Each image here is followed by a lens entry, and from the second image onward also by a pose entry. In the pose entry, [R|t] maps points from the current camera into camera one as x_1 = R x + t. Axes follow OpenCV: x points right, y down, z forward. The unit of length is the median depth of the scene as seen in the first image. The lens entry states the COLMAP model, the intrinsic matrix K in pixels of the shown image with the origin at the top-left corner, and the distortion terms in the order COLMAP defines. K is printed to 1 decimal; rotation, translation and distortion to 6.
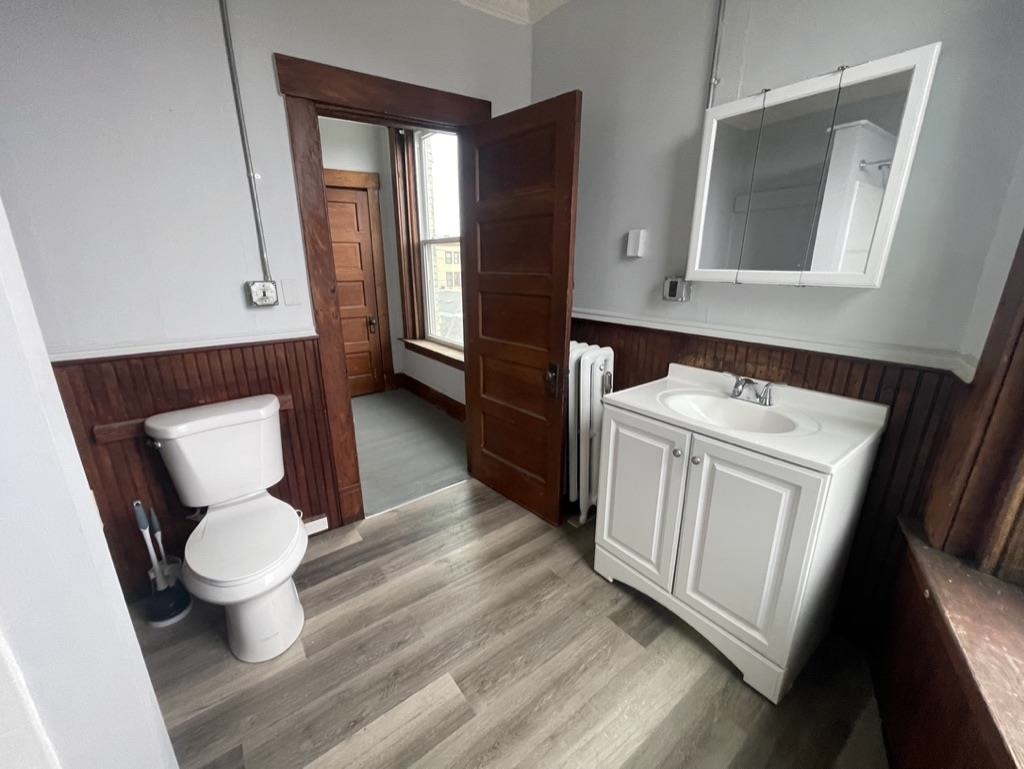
lens RADIAL K [[414.4, 0, 509.4], [0, 414.4, 389.1], [0, 0, 1]] dist [-0.003925, -0.000253]
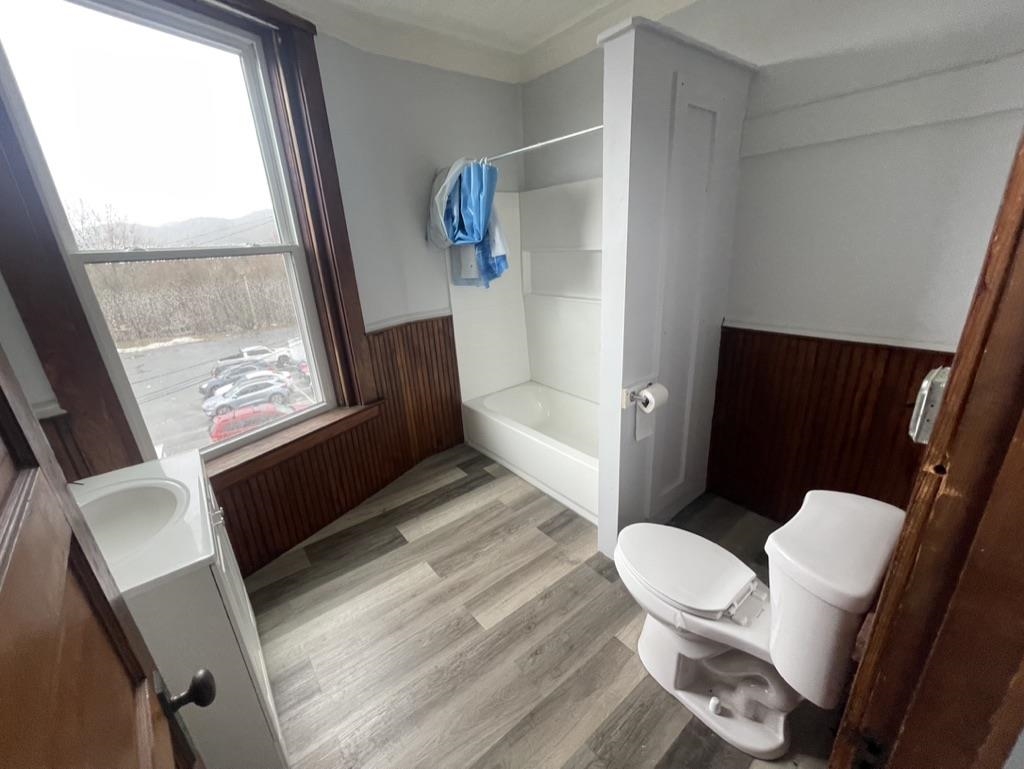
lens RADIAL K [[414.4, 0, 510.5], [0, 414.4, 384.0], [0, 0, 1]] dist [-0.003925, -0.000253]
pose [[-0.997962, 0.062656, -0.012122, -0.234606], [0.044072, 0.814022, 0.579160, -0.564400], [0.046156, 0.577445, -0.815124, 1.485361]]
